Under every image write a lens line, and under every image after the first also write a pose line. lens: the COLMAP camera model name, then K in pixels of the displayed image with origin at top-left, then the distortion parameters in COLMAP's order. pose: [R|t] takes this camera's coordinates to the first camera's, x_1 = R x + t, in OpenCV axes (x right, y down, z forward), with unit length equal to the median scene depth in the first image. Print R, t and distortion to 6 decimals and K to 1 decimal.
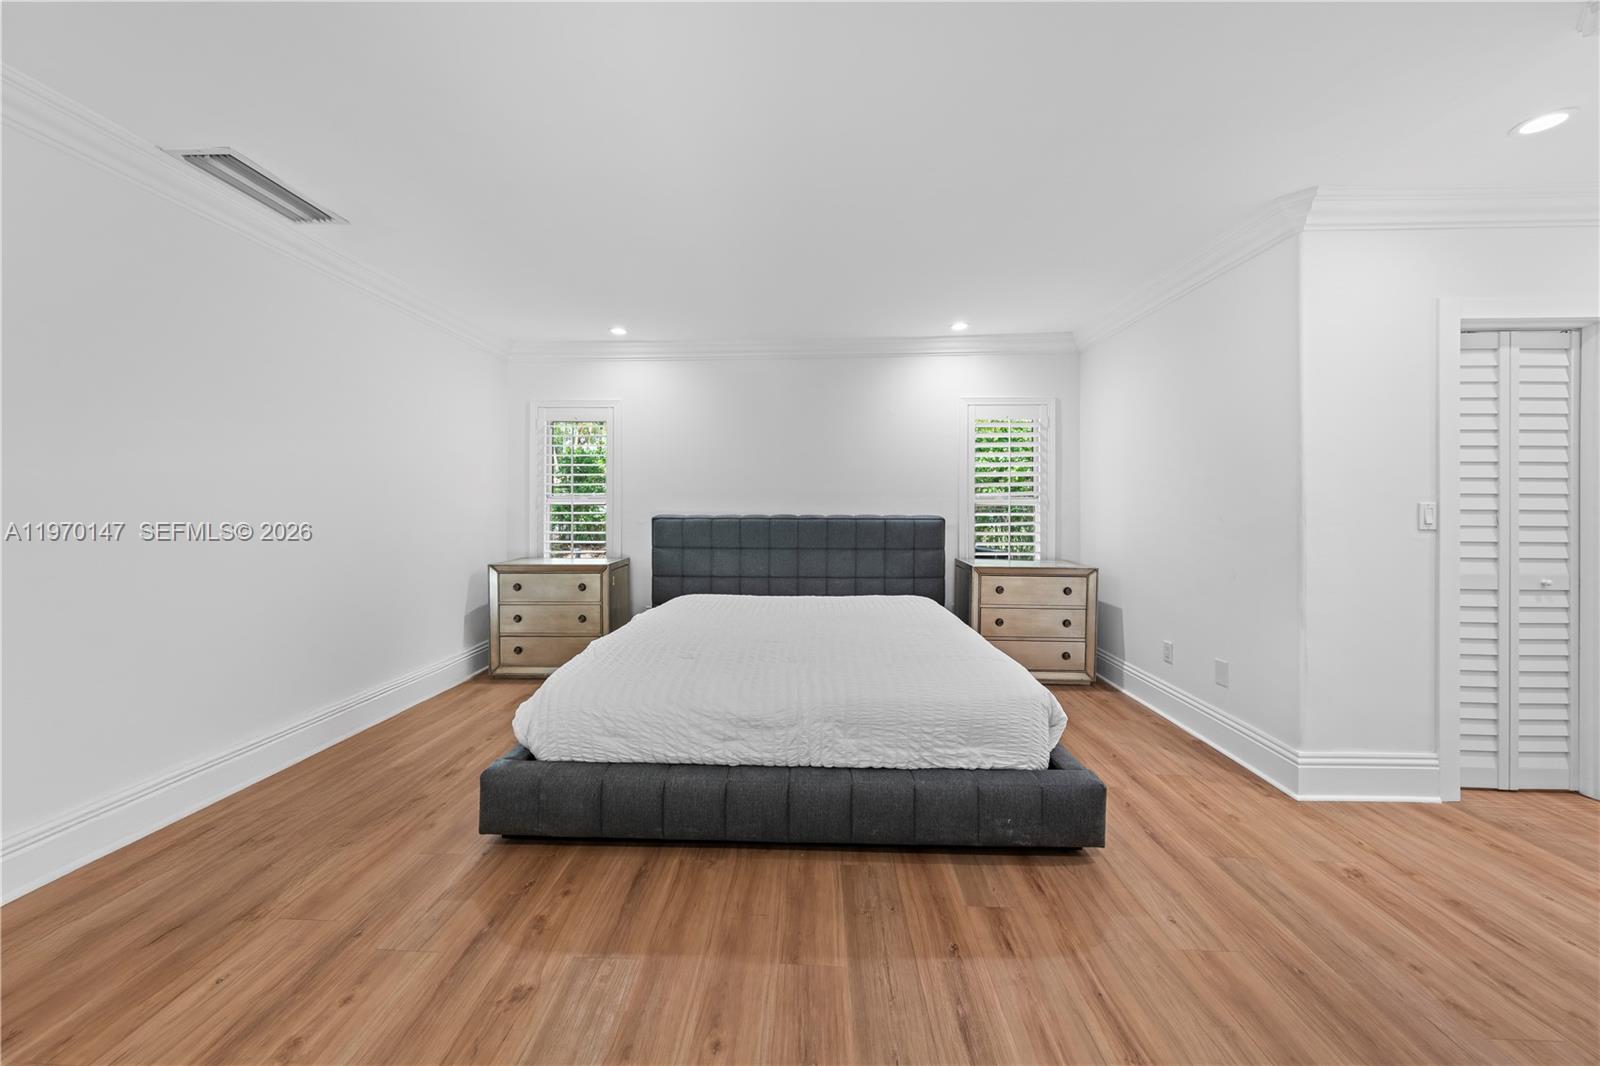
lens RADIAL K [[551.2, 0, 793.2], [0, 551.2, 506.2], [0, 0, 1]] dist [-0.000984, -0.000073]
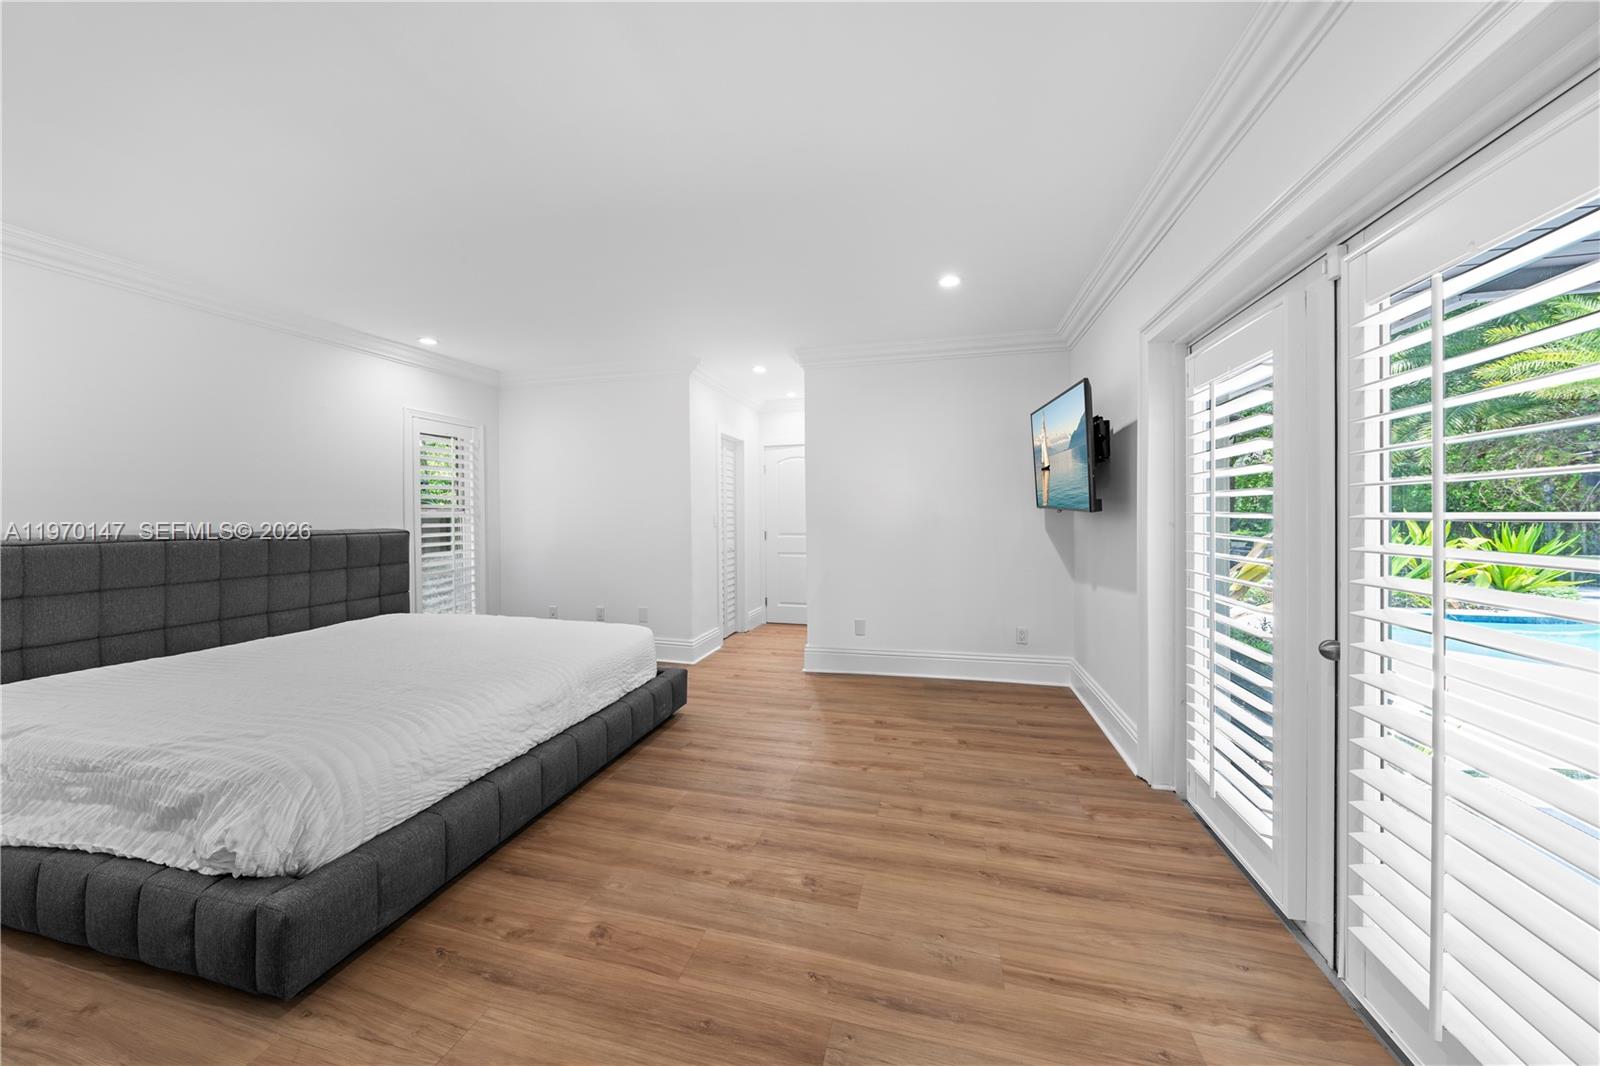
lens RADIAL K [[544.1, 0, 799.9], [0, 544.1, 523.4], [0, 0, 1]] dist [-0.002624, 0.000040]
pose [[0.221815, -0.018788, 0.974908, -1.053161], [0.009973, 0.999806, 0.016999, -0.001686], [-0.975038, 0.005952, 0.221959, 0.222164]]
